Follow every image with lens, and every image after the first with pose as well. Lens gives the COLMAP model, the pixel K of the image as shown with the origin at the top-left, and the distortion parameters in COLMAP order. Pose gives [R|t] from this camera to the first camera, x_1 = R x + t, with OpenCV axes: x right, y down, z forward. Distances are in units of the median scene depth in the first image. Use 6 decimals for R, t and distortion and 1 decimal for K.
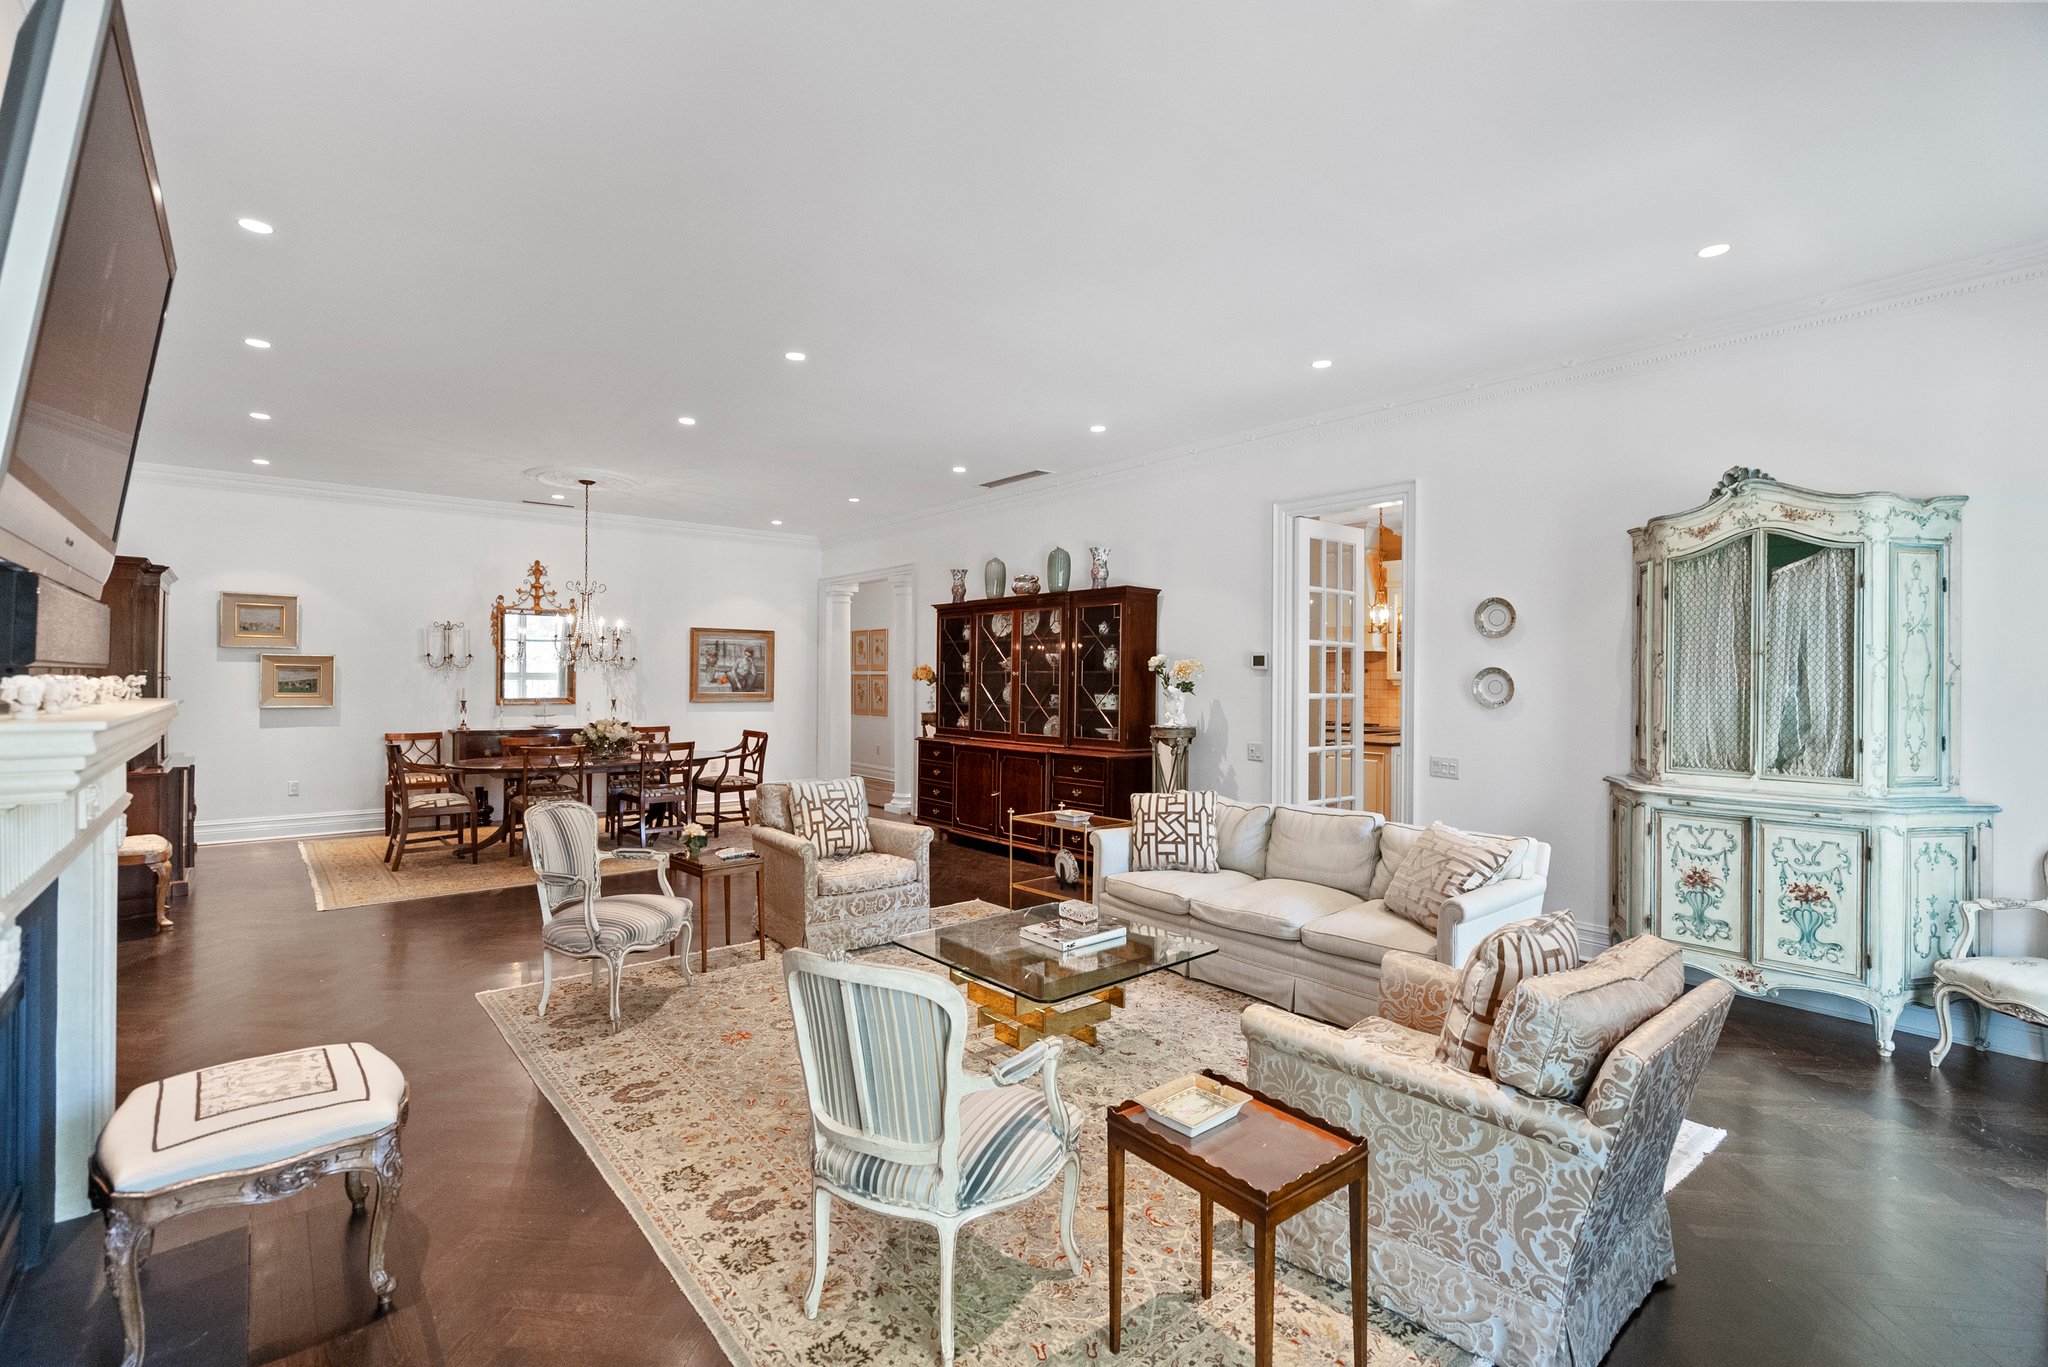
lens RADIAL K [[930.2, 0, 1024.0], [0, 930.2, 683.5], [0, 0, 1]] dist [-0.003375, 0.001178]
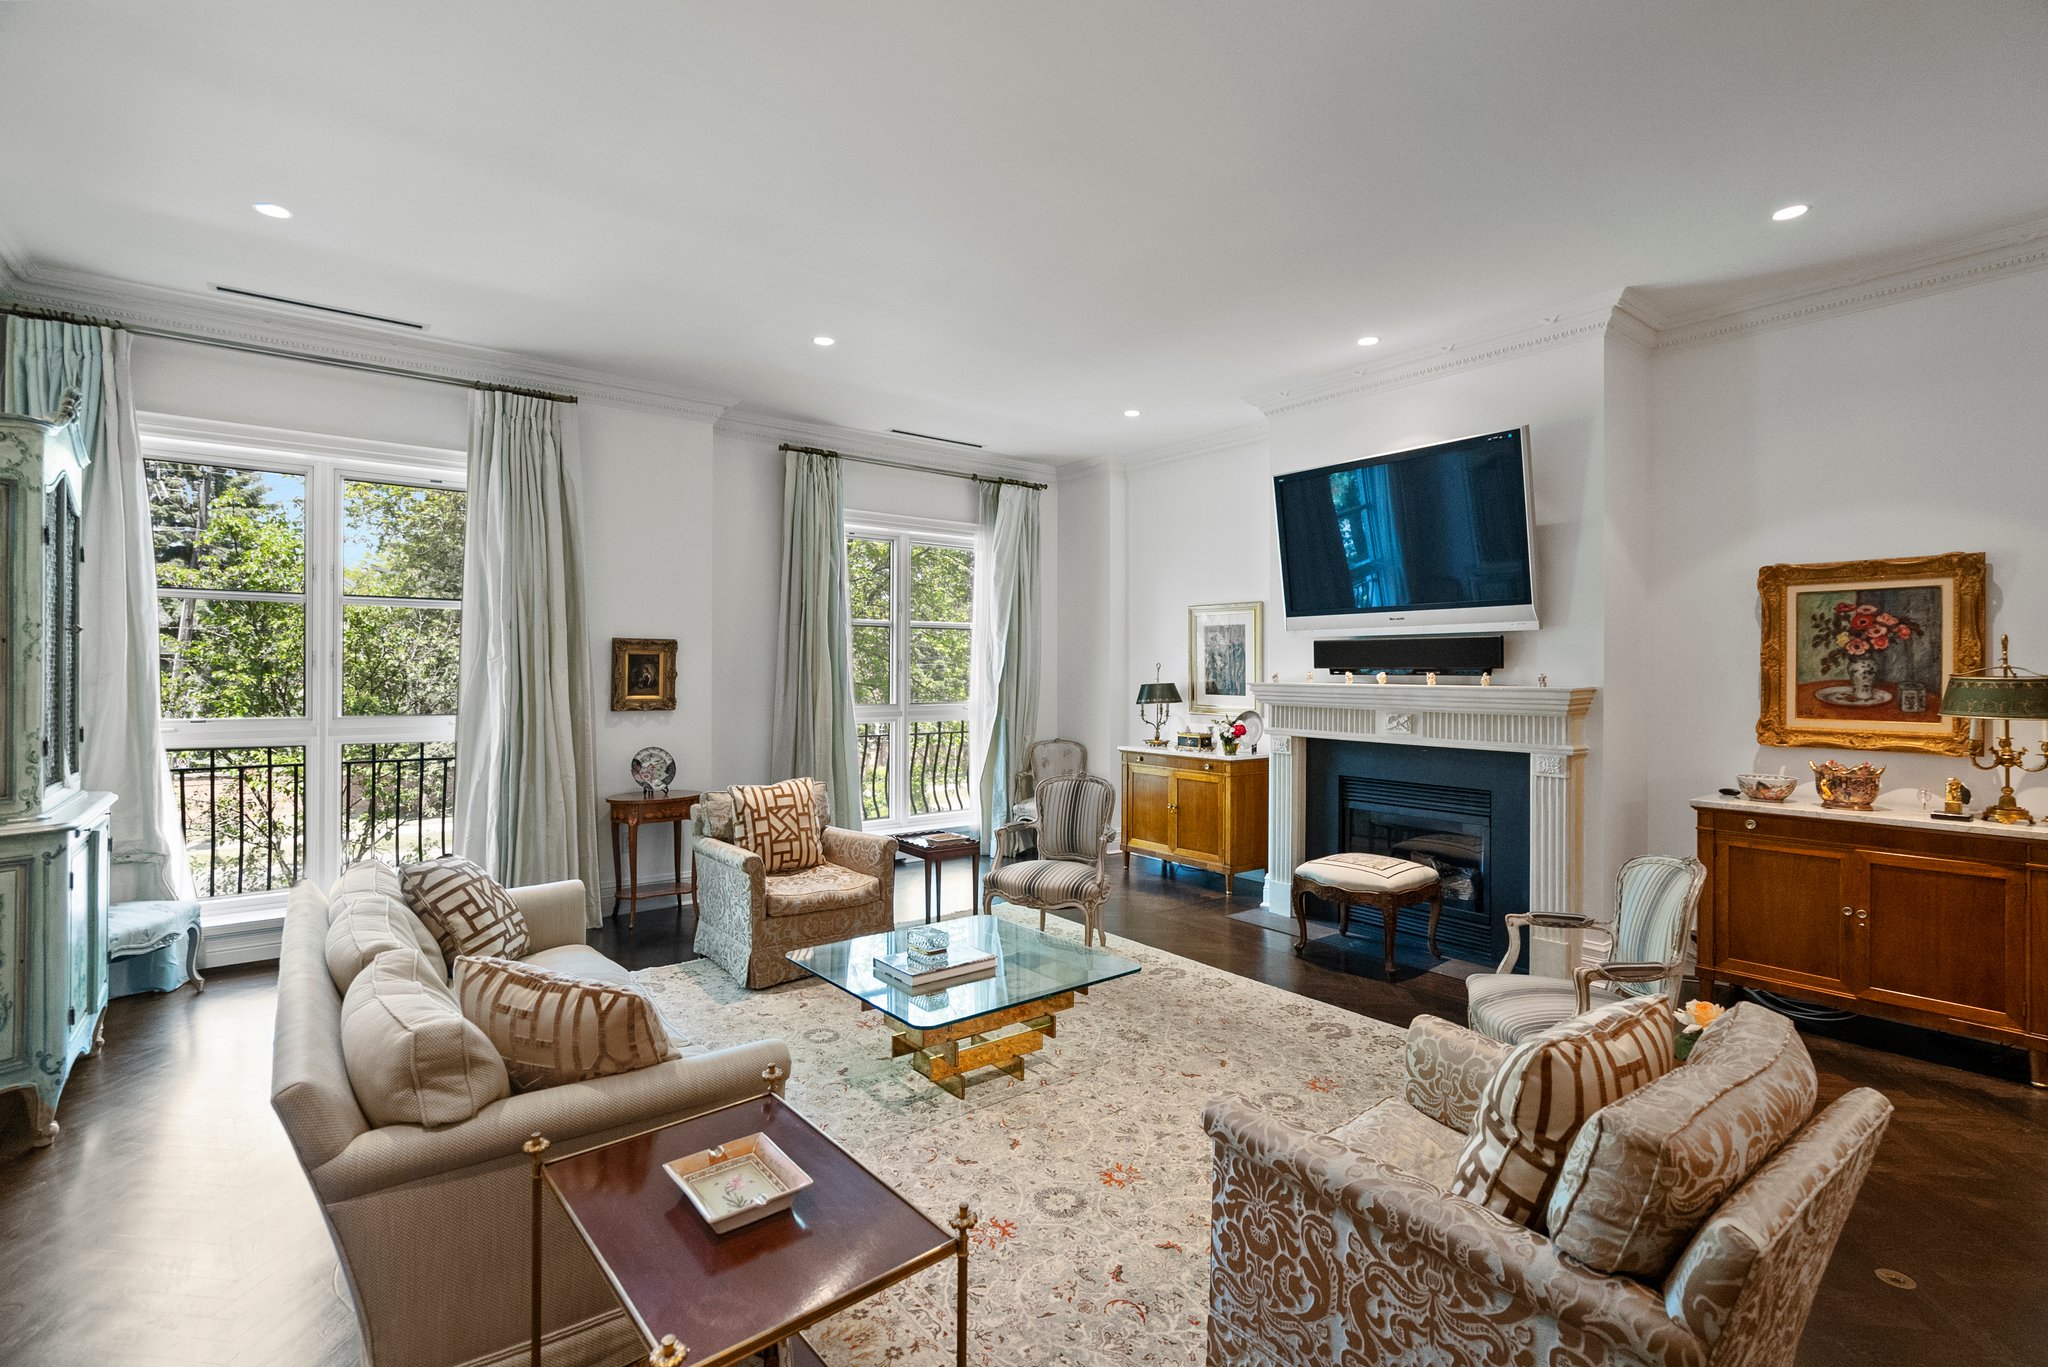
lens RADIAL K [[939.9, 0, 1029.6], [0, 939.9, 670.1], [0, 0, 1]] dist [-0.002300, 0.000870]
pose [[-0.999688, -0.008919, 0.023318, -0.027910], [-0.008786, 0.999945, 0.005809, -0.005286], [-0.023368, 0.005602, -0.999711, 0.976239]]
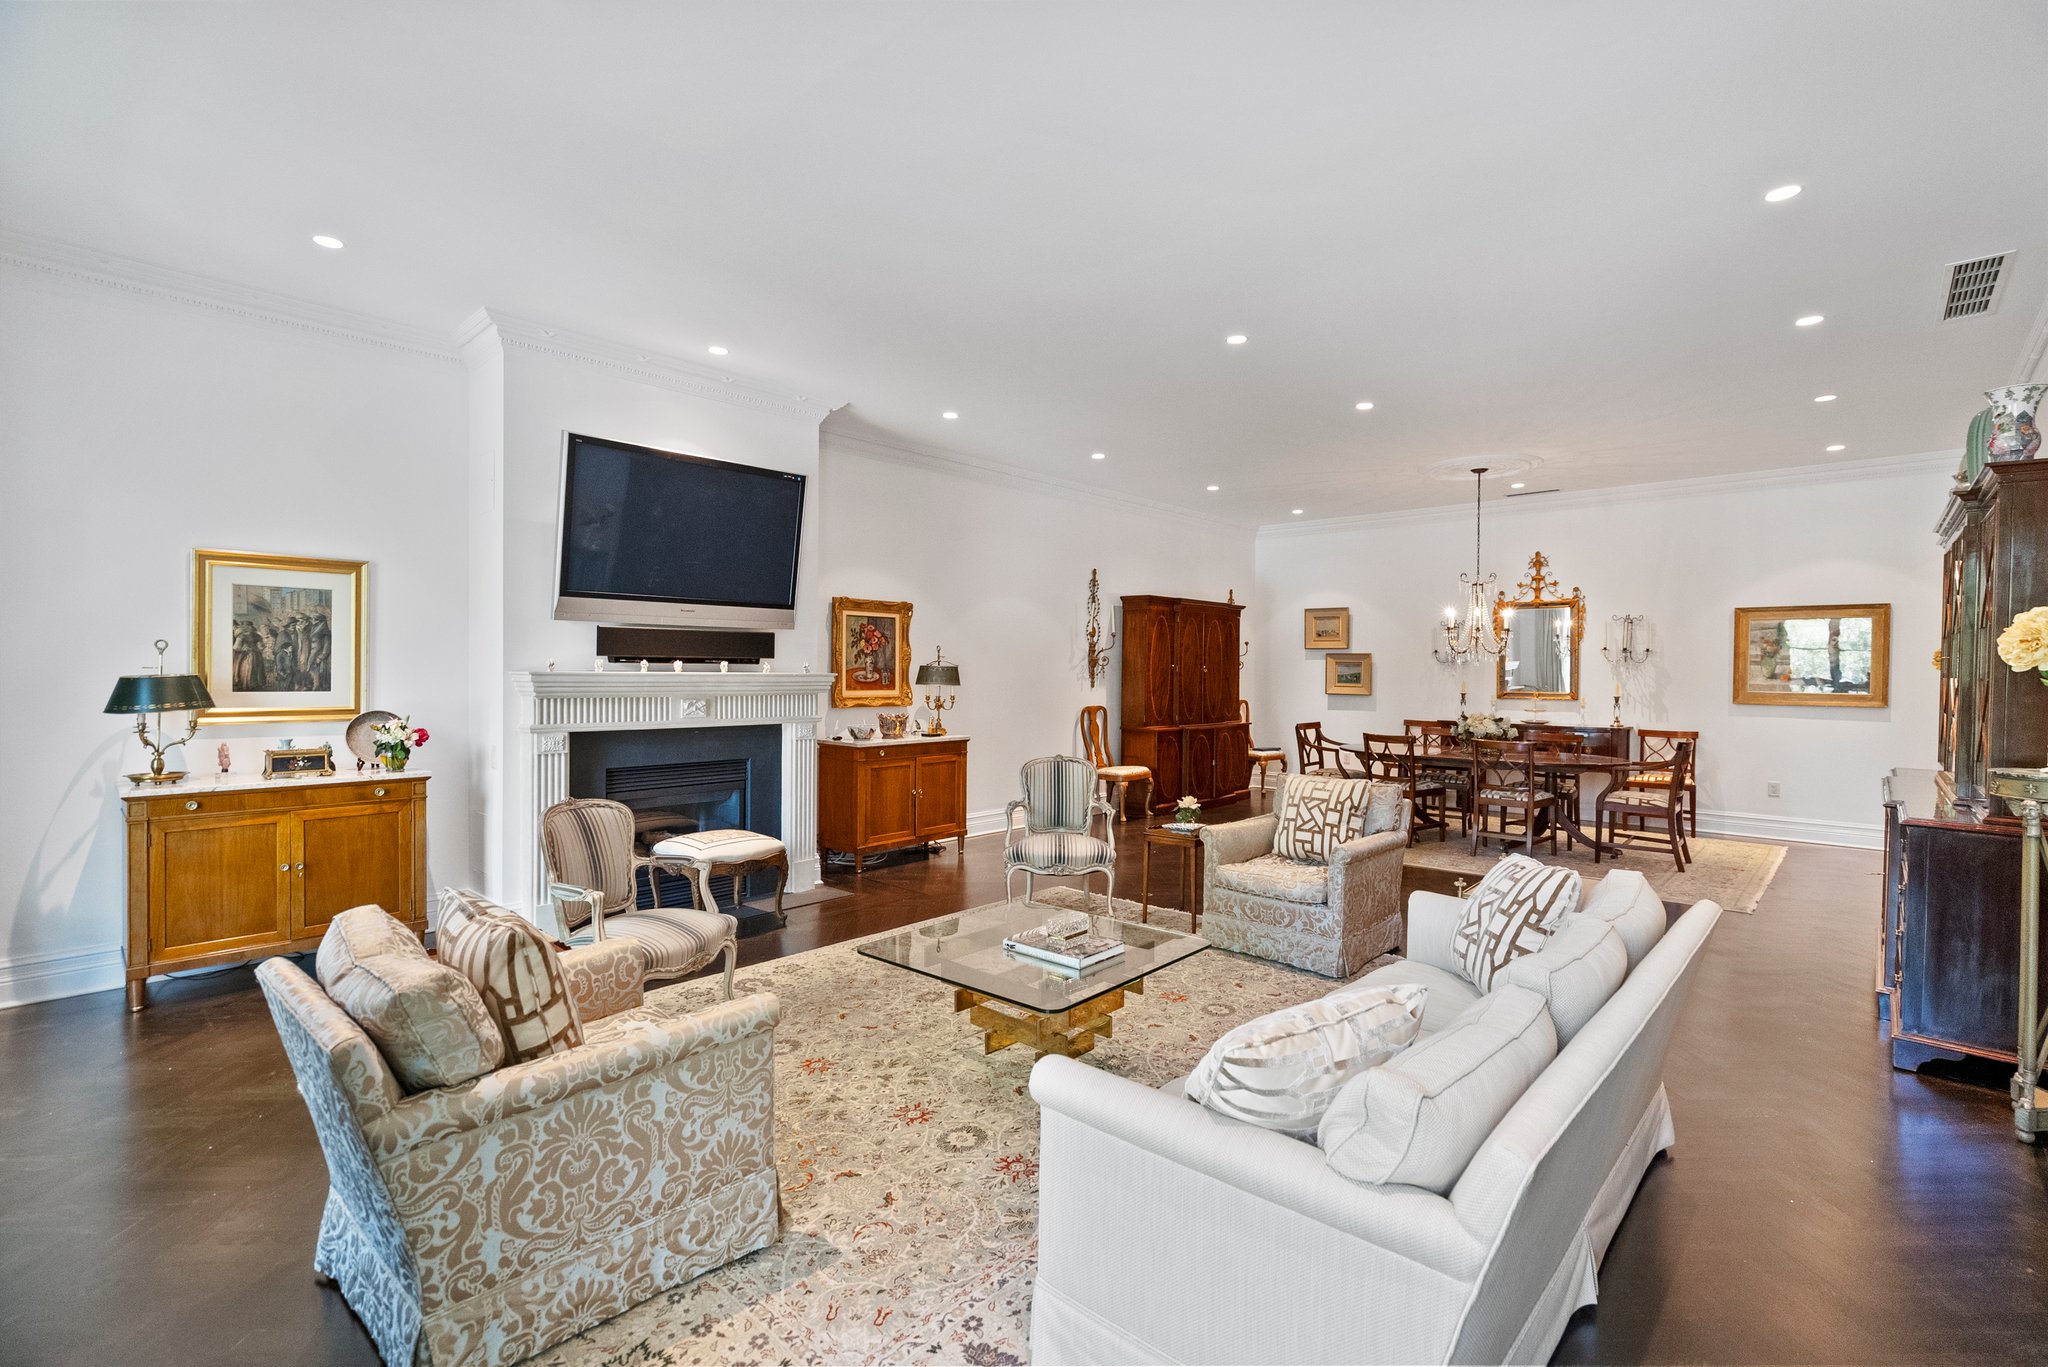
lens RADIAL K [[925.8, 0, 1023.5], [0, 925.8, 678.7], [0, 0, 1]] dist [-0.002932, 0.000622]
pose [[0.135640, 0.004359, -0.990749, 0.477234], [-0.012861, 0.999914, 0.002639, 0.006771], [0.990675, 0.012384, 0.135685, 0.438389]]
